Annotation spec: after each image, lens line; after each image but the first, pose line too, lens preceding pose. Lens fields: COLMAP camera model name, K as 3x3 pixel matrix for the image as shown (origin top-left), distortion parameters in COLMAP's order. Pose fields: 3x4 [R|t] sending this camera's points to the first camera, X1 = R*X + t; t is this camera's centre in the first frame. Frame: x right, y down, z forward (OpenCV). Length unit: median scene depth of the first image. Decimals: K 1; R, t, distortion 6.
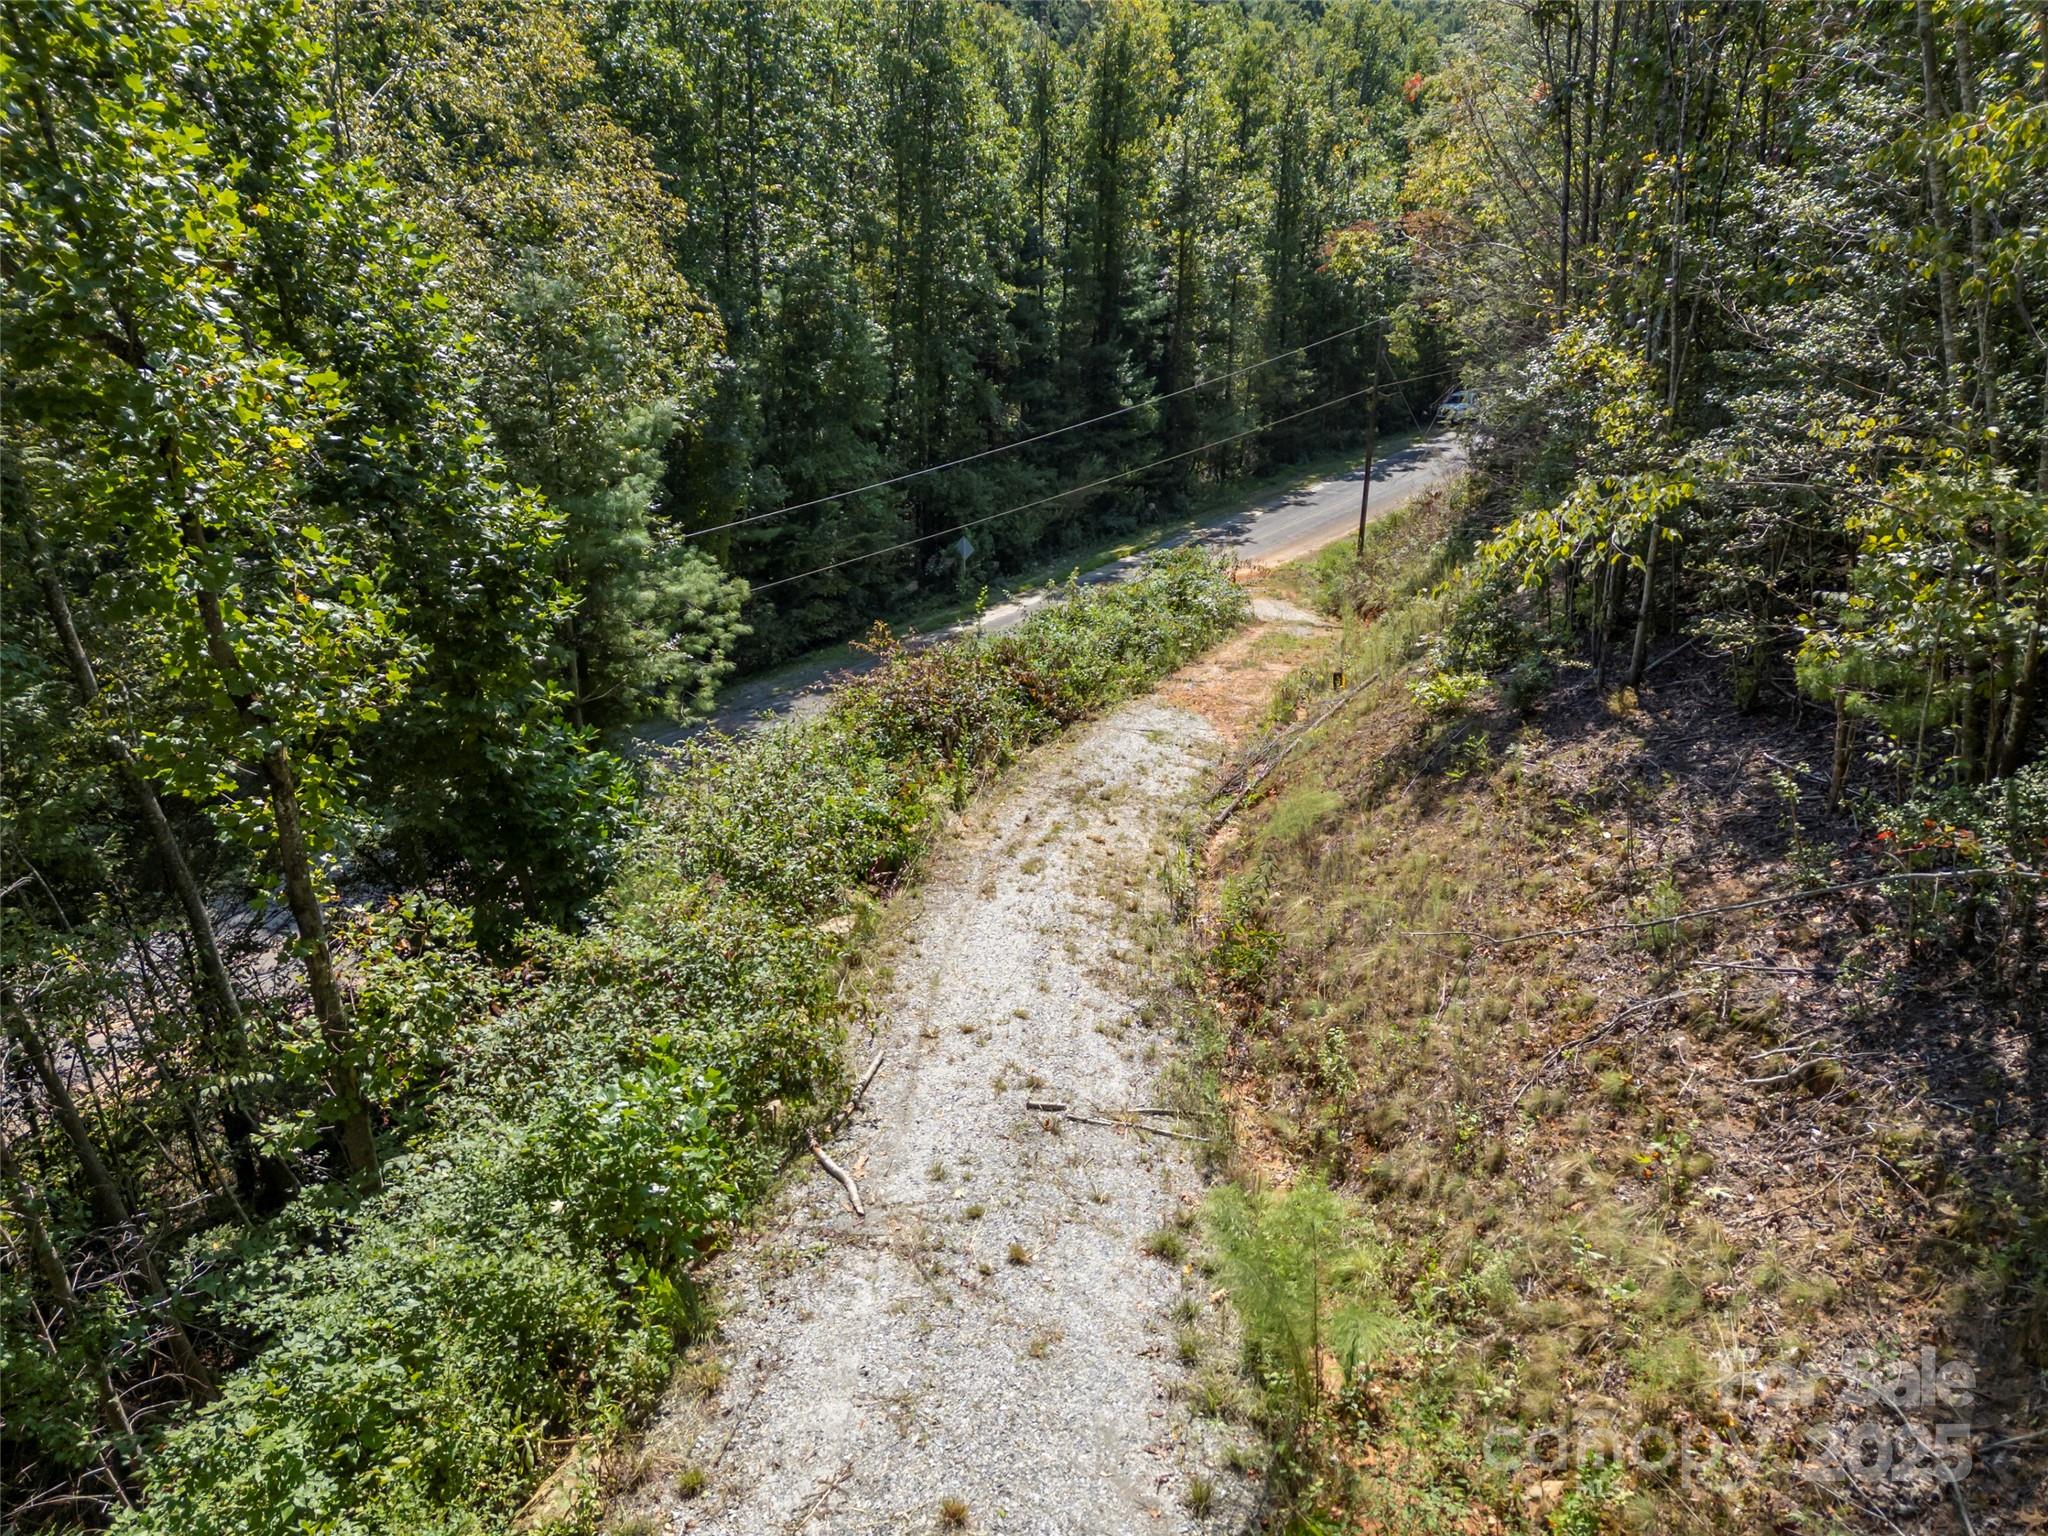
lens RADIAL K [[1493.4, 0, 1019.0], [0, 1493.4, 770.3], [0, 0, 1]] dist [0.098847, -0.069387]
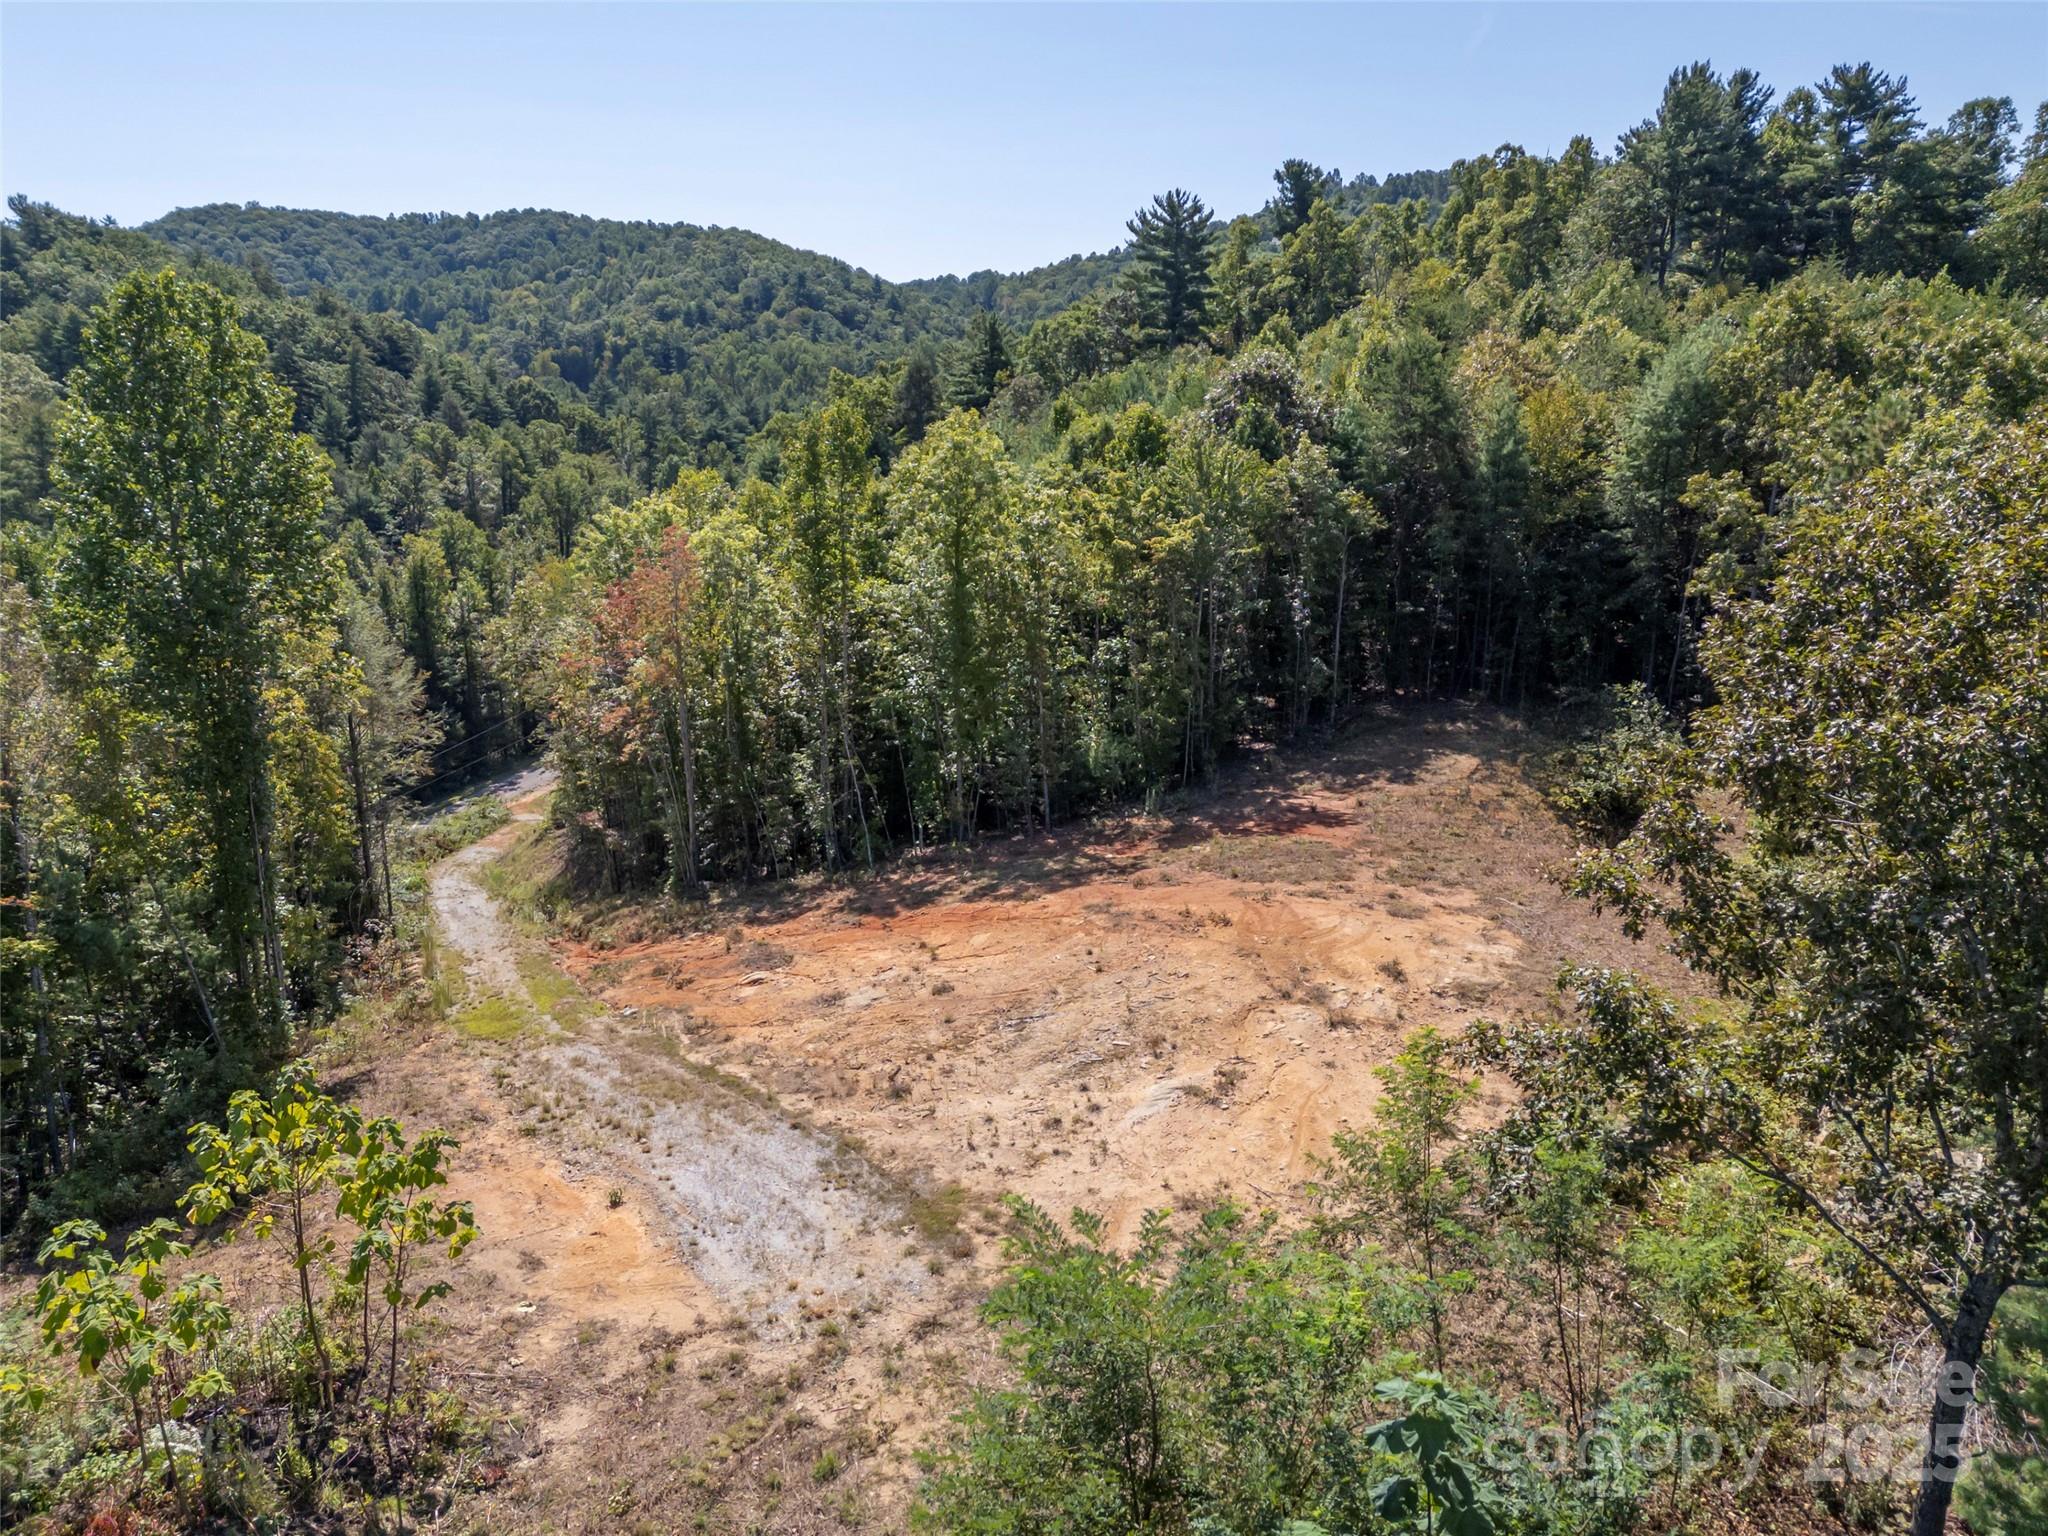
lens RADIAL K [[1493.4, 0, 1021.7], [0, 1493.4, 775.6], [0, 0, 1]] dist [0.098847, -0.069387]
pose [[0.899308, -0.105837, 0.424315, -0.142206], [0.163736, 0.981187, -0.102289, 0.212051], [-0.405506, 0.161465, 0.899719, -1.560632]]
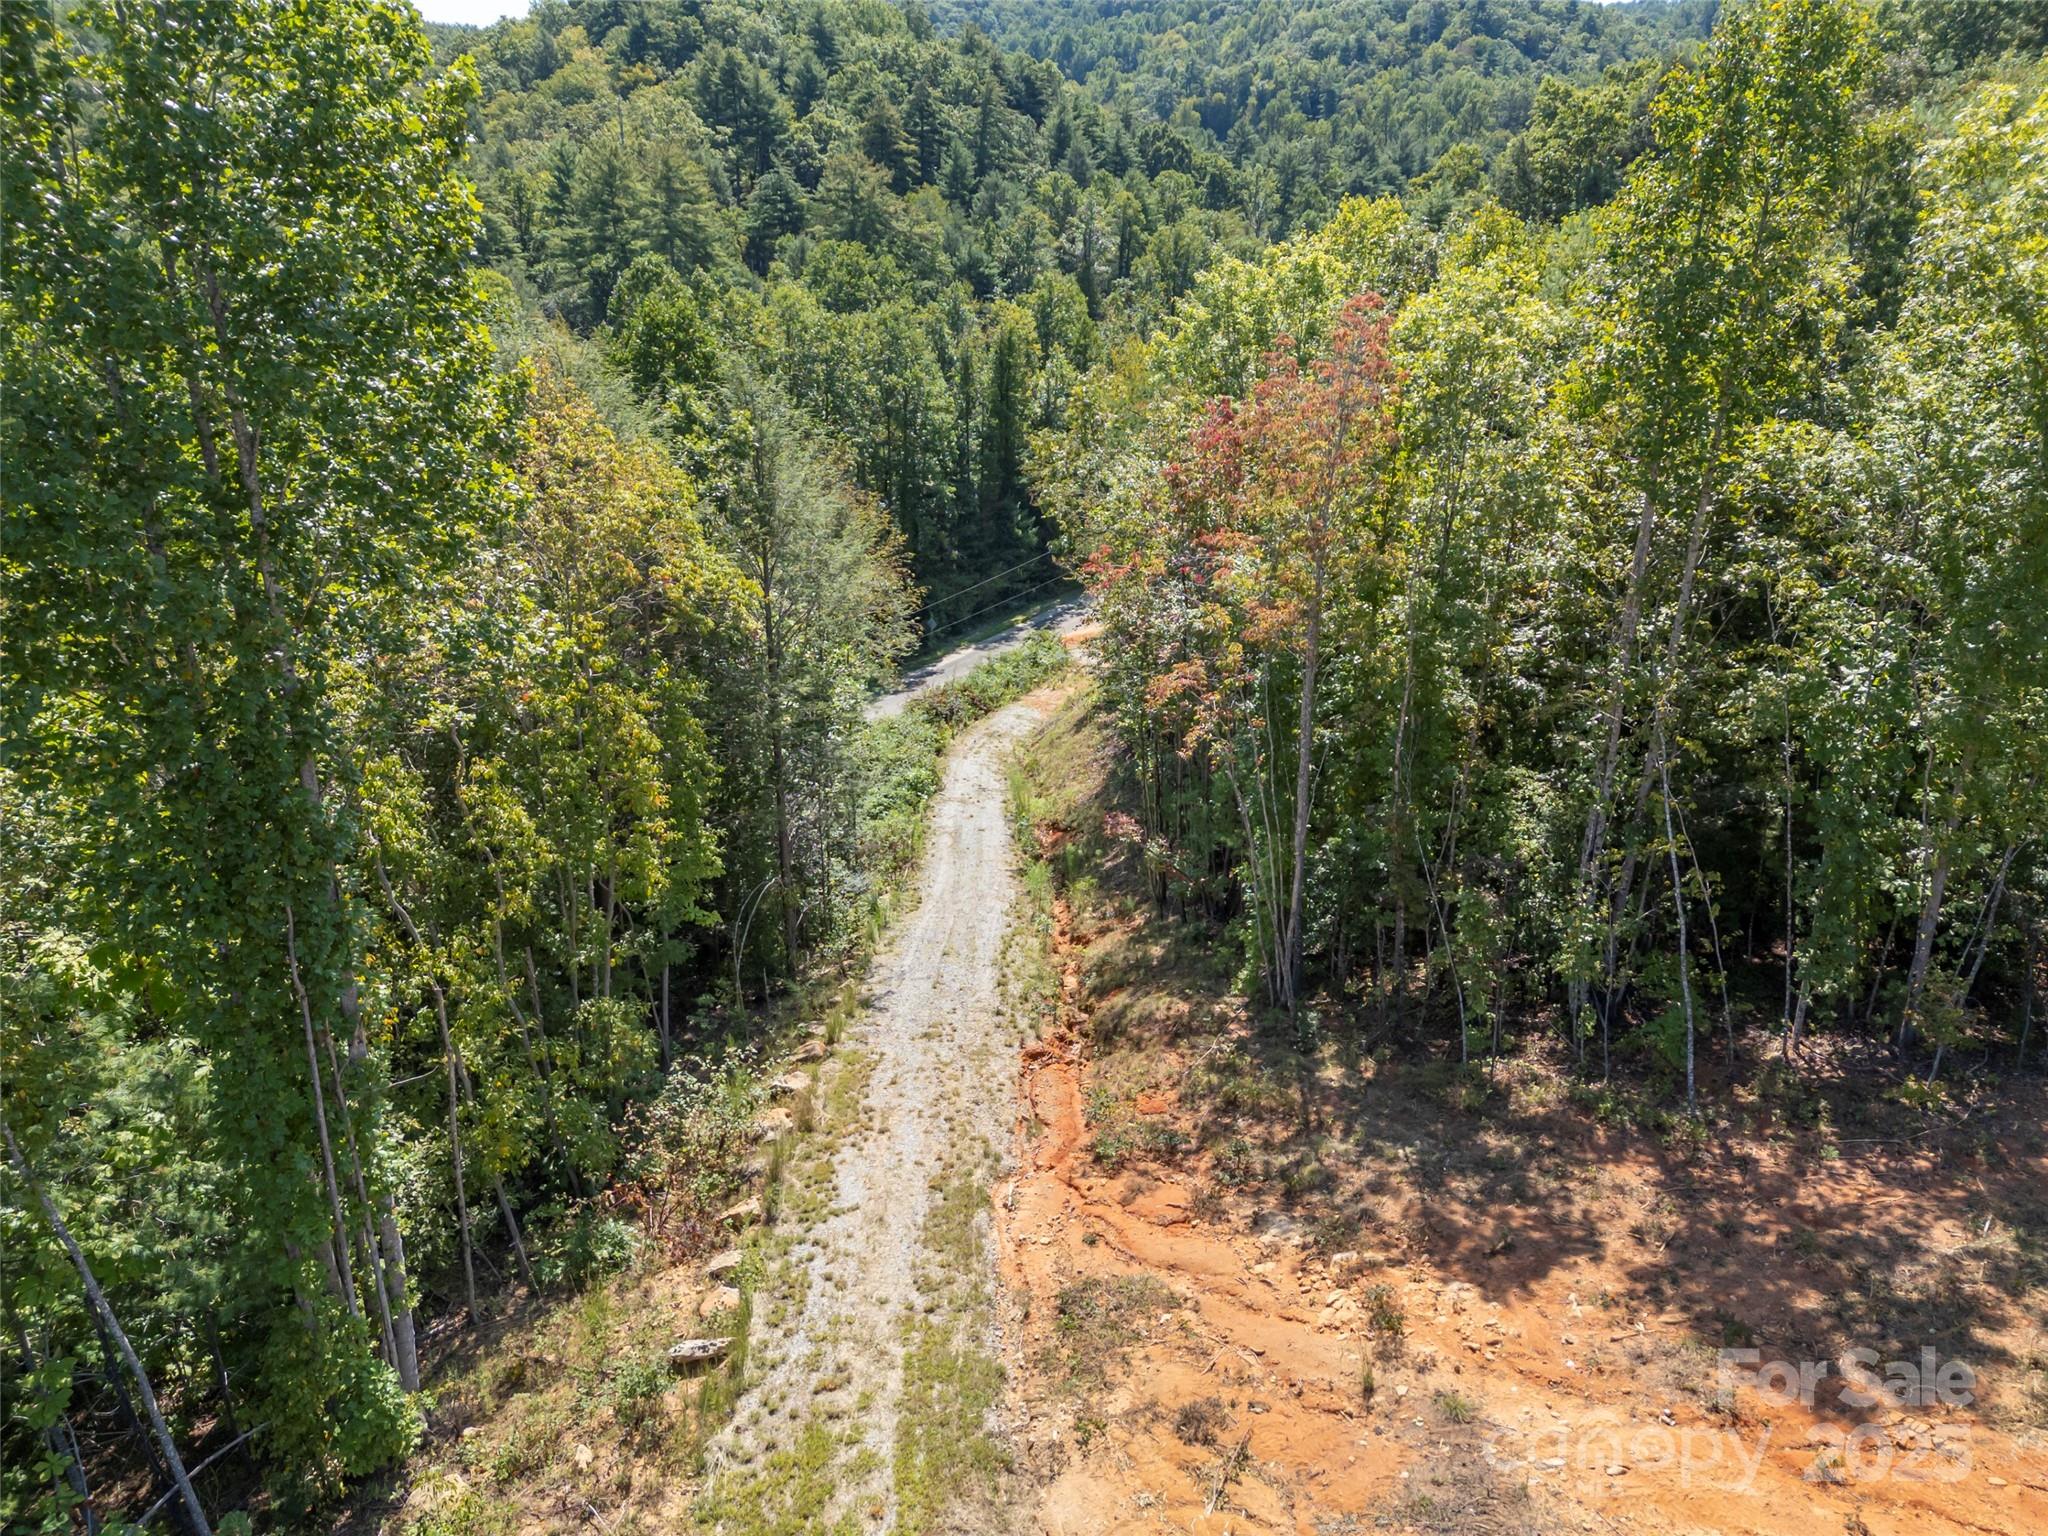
lens RADIAL K [[1493.4, 0, 1031.4], [0, 1493.4, 768.0], [0, 0, 1]] dist [0.098847, -0.069387]
pose [[0.998074, -0.023686, 0.057327, -0.027266], [0.023803, 0.999716, -0.001357, 0.044292], [-0.057279, 0.002719, 0.998355, -1.020598]]
